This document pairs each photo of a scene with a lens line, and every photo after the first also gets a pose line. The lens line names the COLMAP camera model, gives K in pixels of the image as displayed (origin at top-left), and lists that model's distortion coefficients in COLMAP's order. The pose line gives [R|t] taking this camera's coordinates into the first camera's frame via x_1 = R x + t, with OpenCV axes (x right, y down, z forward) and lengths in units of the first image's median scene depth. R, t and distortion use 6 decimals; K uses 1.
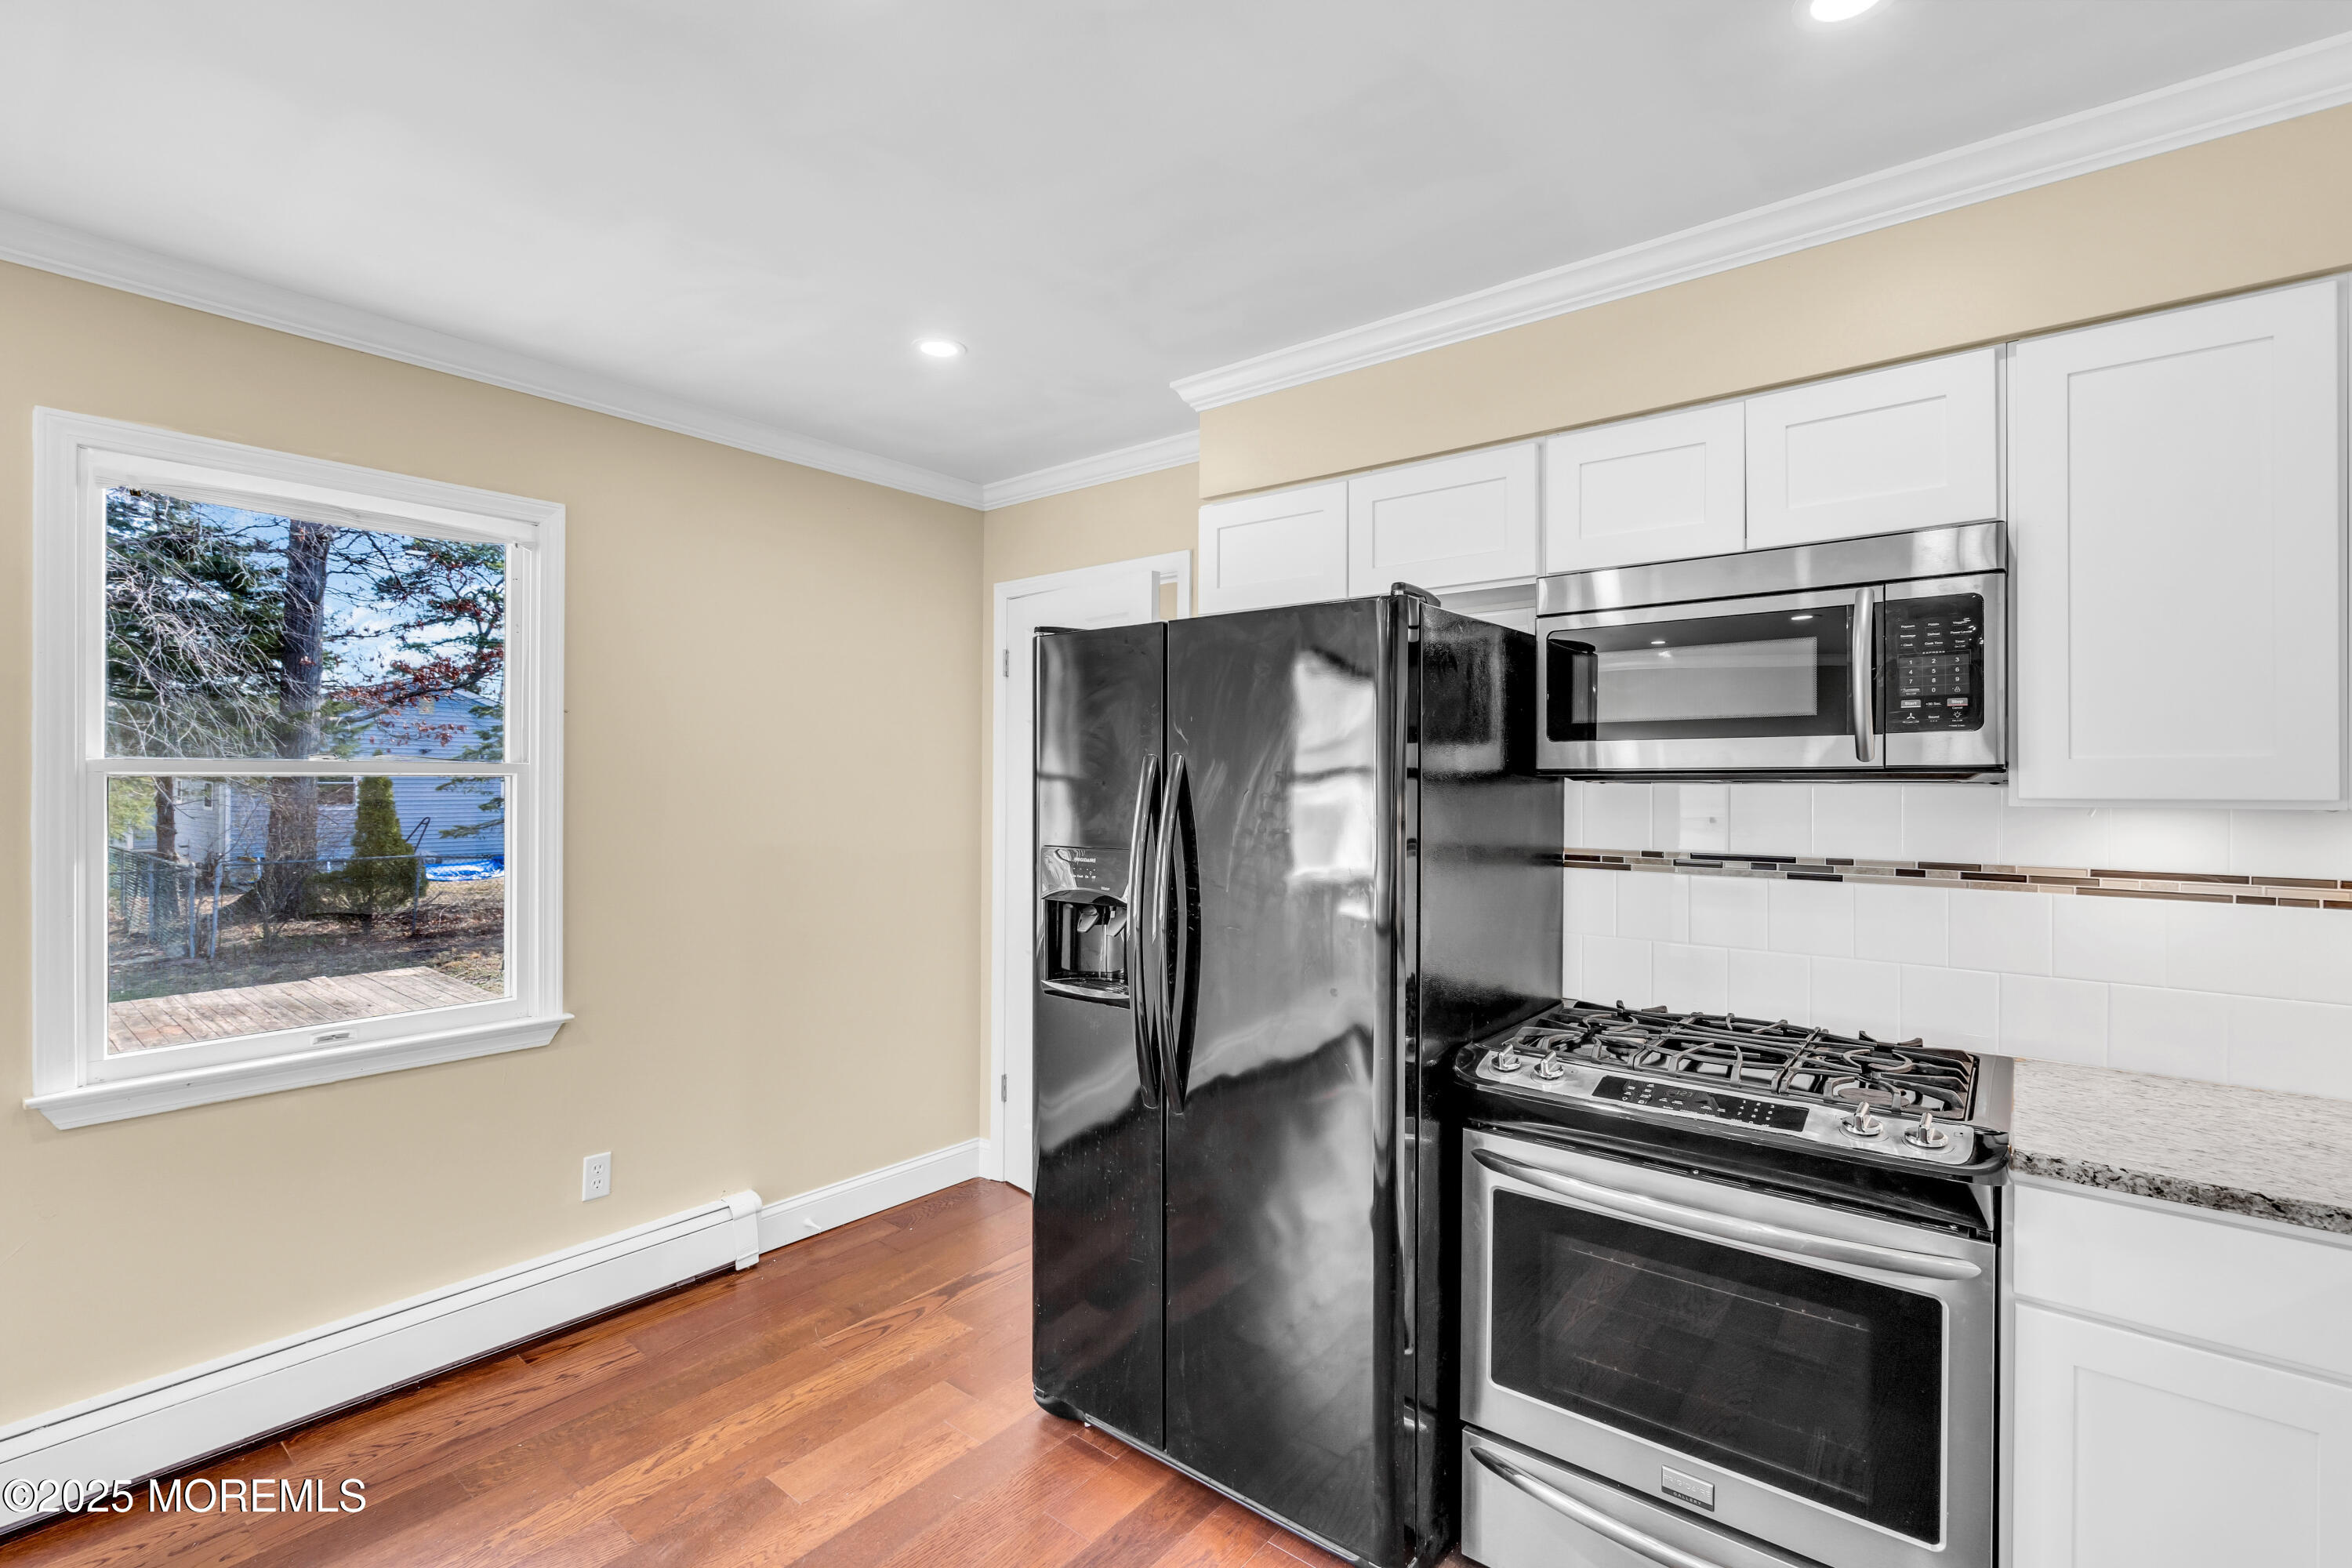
lens RADIAL K [[1063.4, 0, 1171.9], [0, 1063.4, 779.1], [0, 0, 1]] dist [-0.002424, 0.000463]
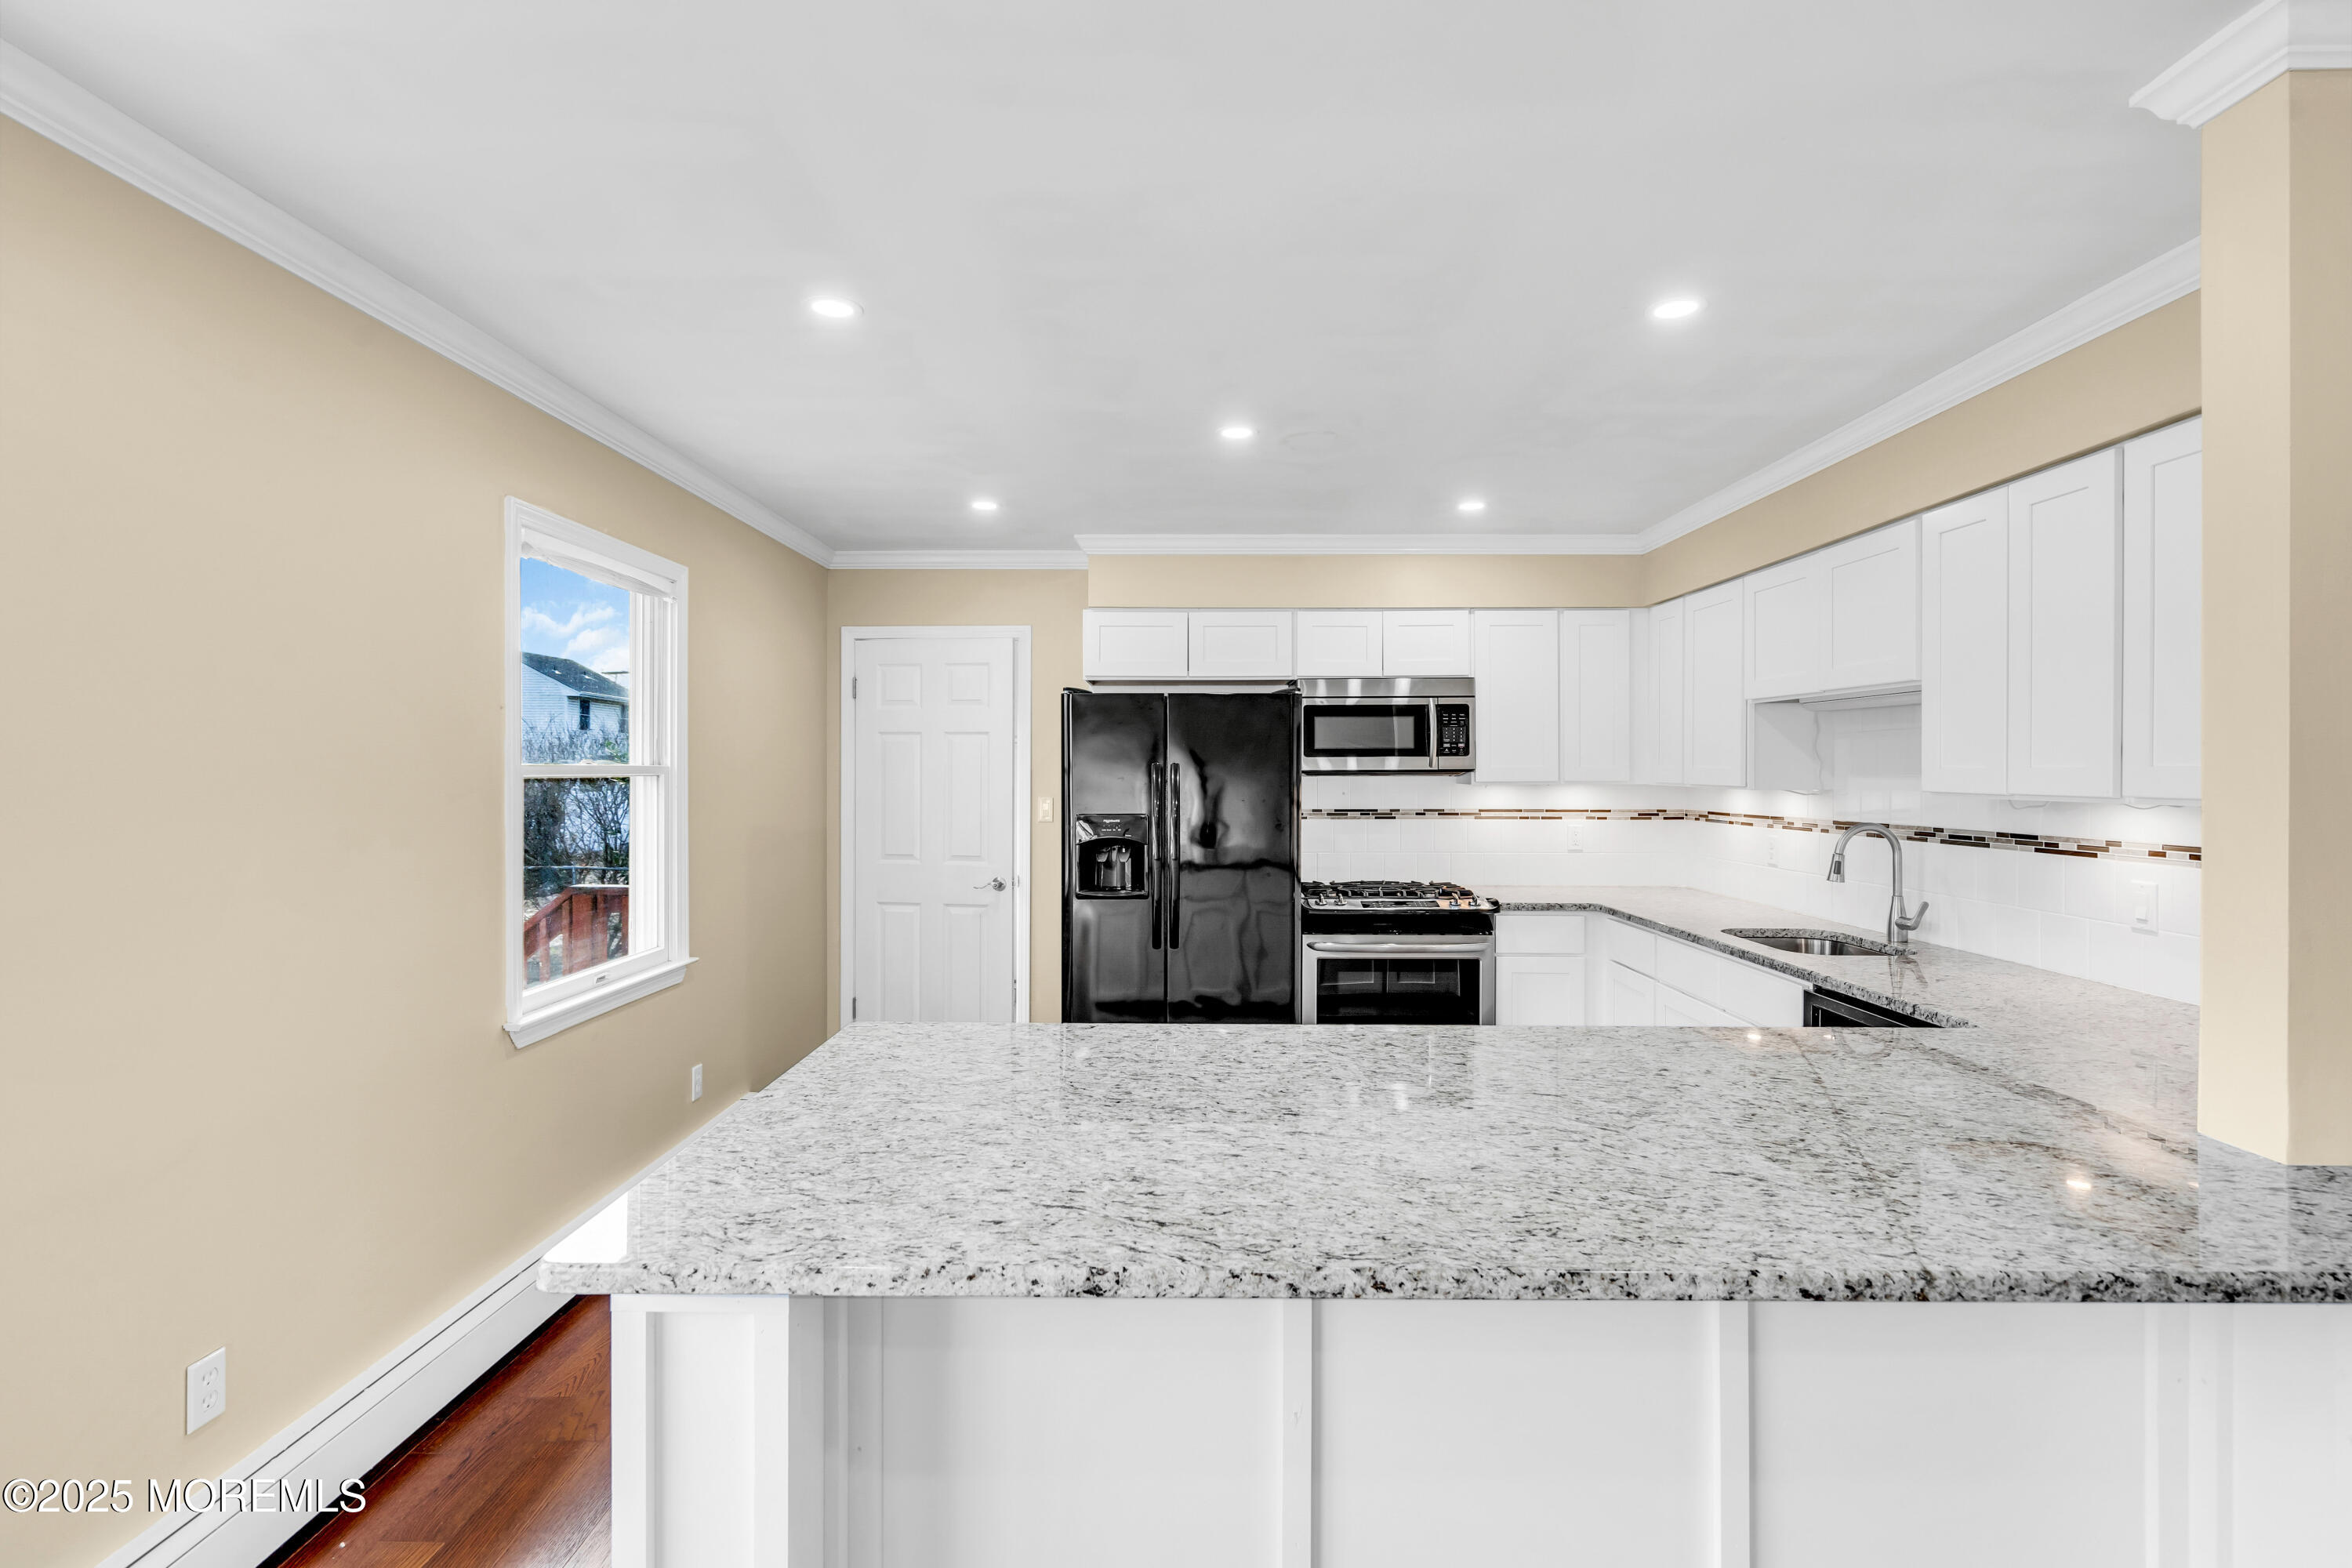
lens RADIAL K [[1063.4, 0, 1171.9], [0, 1063.4, 779.1], [0, 0, 1]] dist [-0.002424, 0.000463]
pose [[0.786741, -0.009846, 0.617204, -1.269459], [0.002775, 0.999919, 0.012414, -0.020845], [-0.617277, -0.008054, 0.786705, -0.549726]]
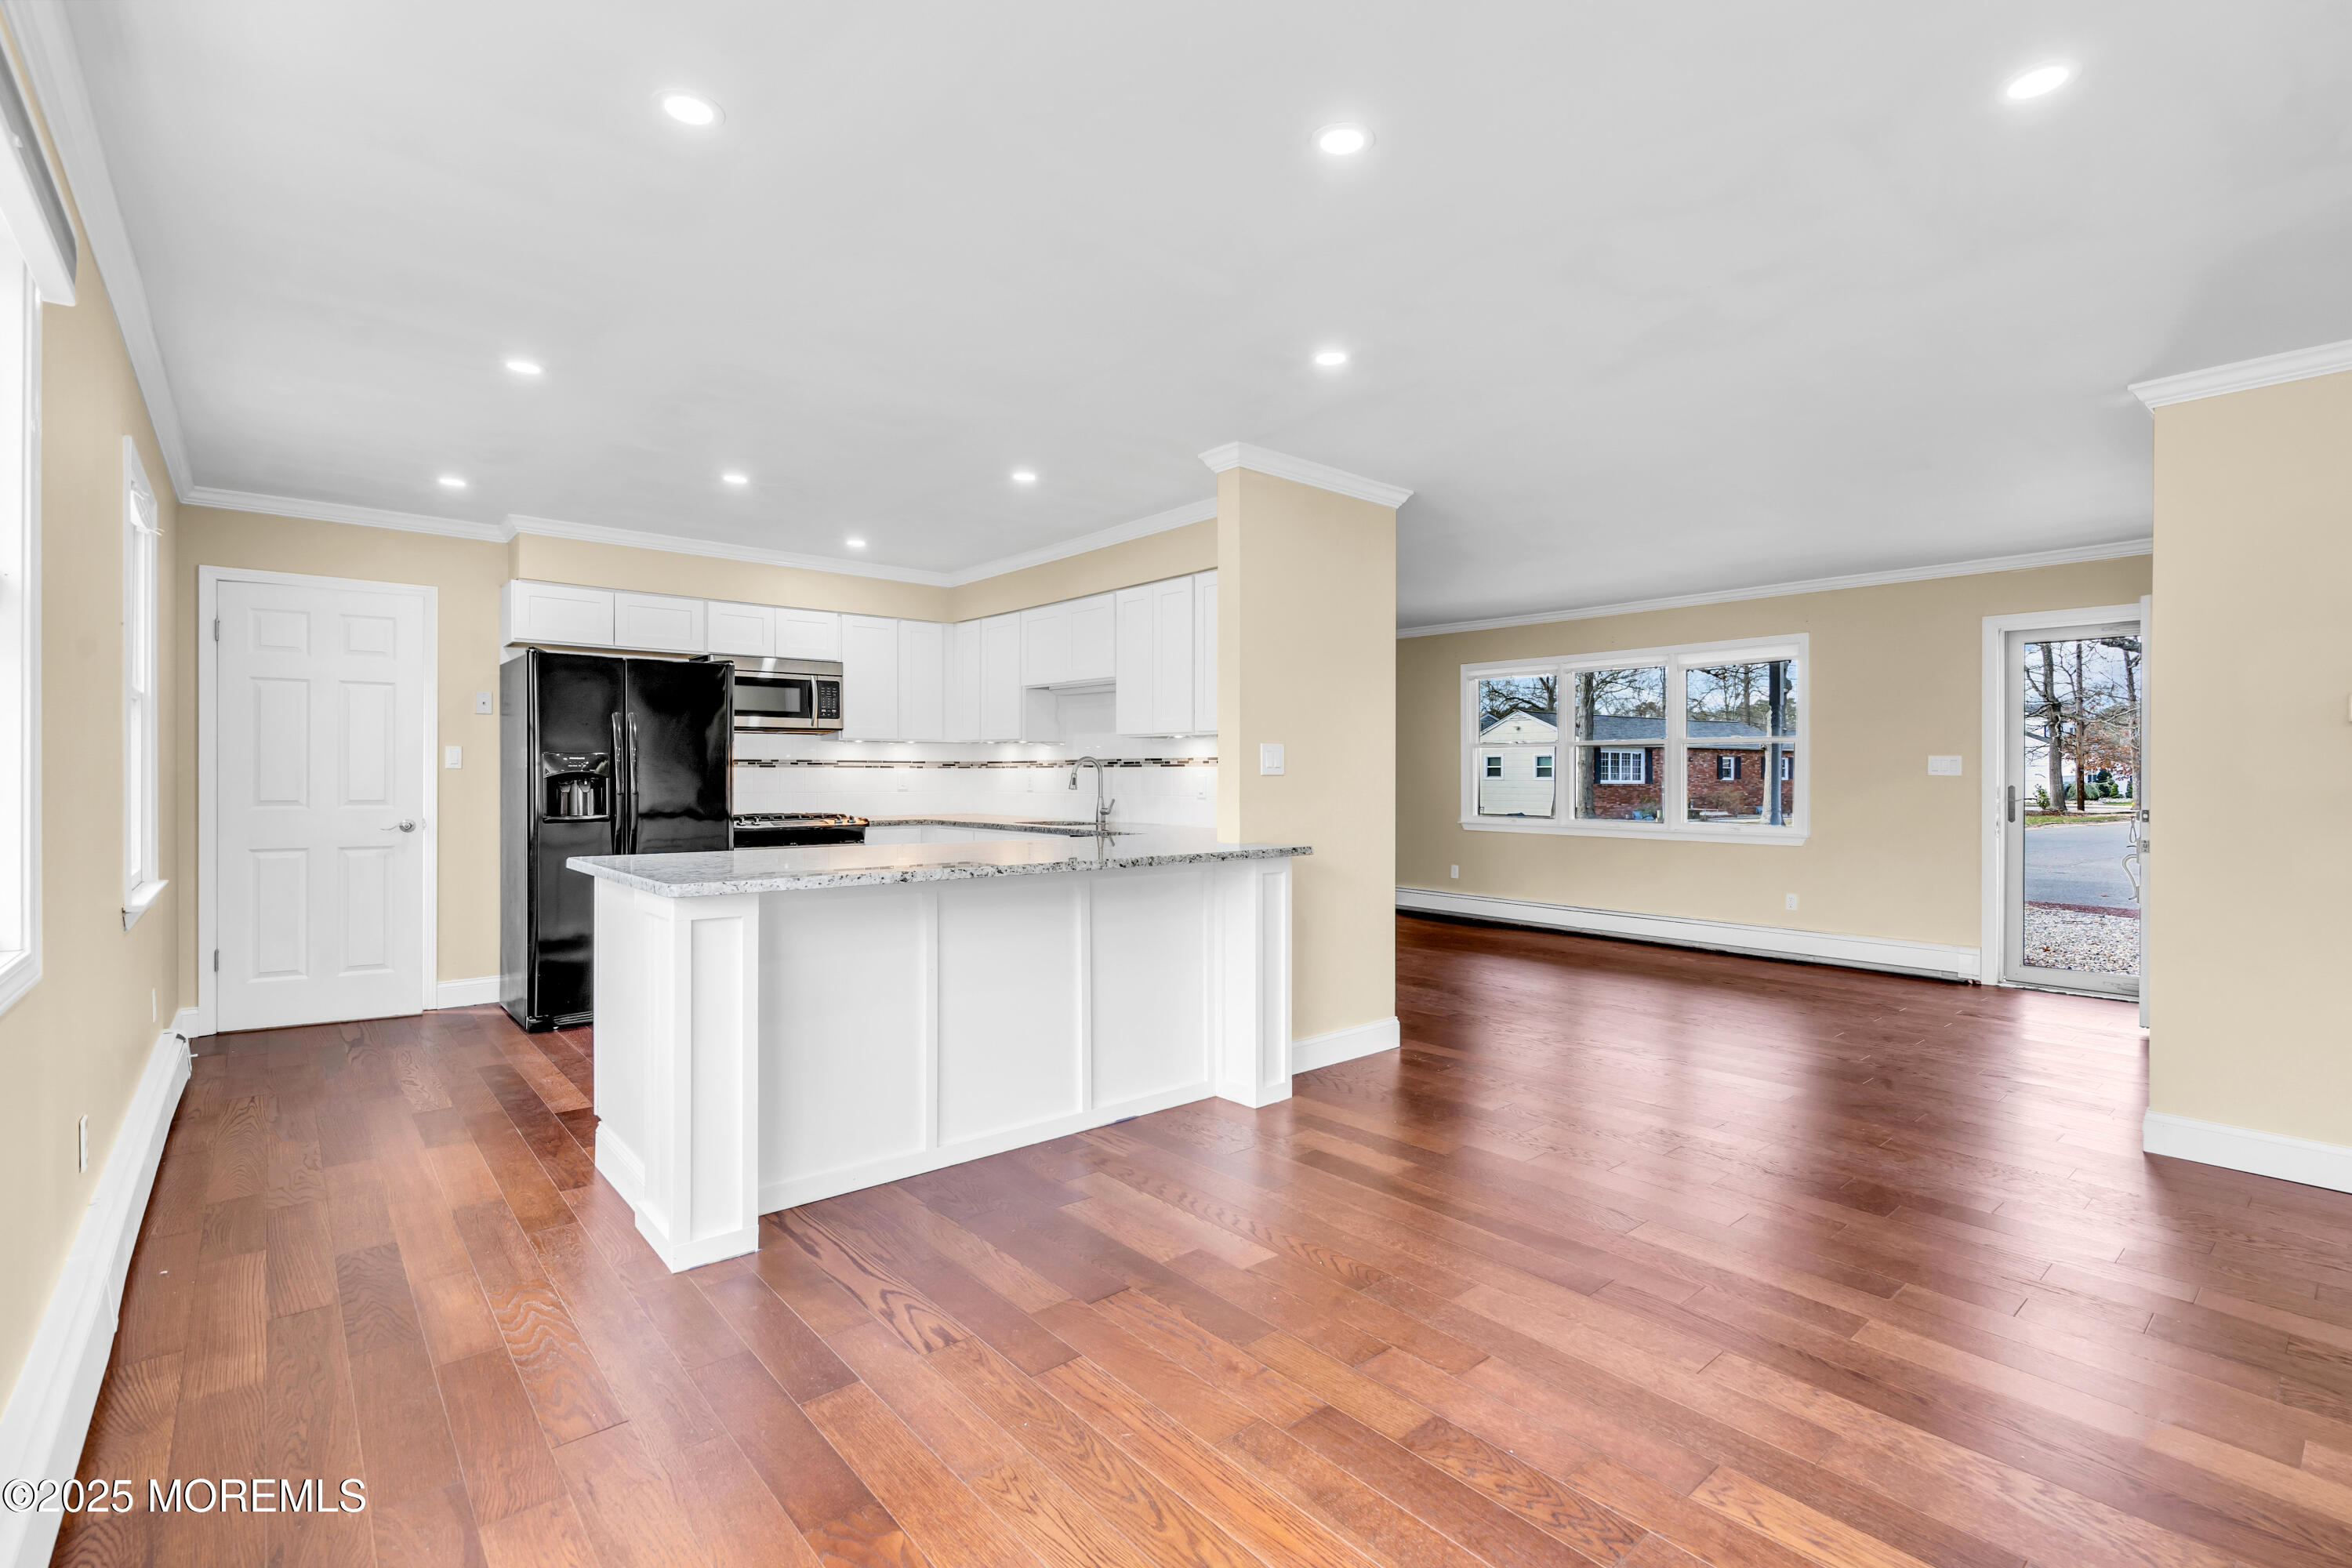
lens RADIAL K [[1075.2, 0, 1169.0], [0, 1075.2, 774.1], [0, 0, 1]] dist [-0.000454, 0.000833]
pose [[0.189961, -0.006926, 0.981767, -2.316924], [-0.003102, 0.999966, 0.007654, 0.097806], [-0.981787, -0.004500, 0.189933, -0.715065]]
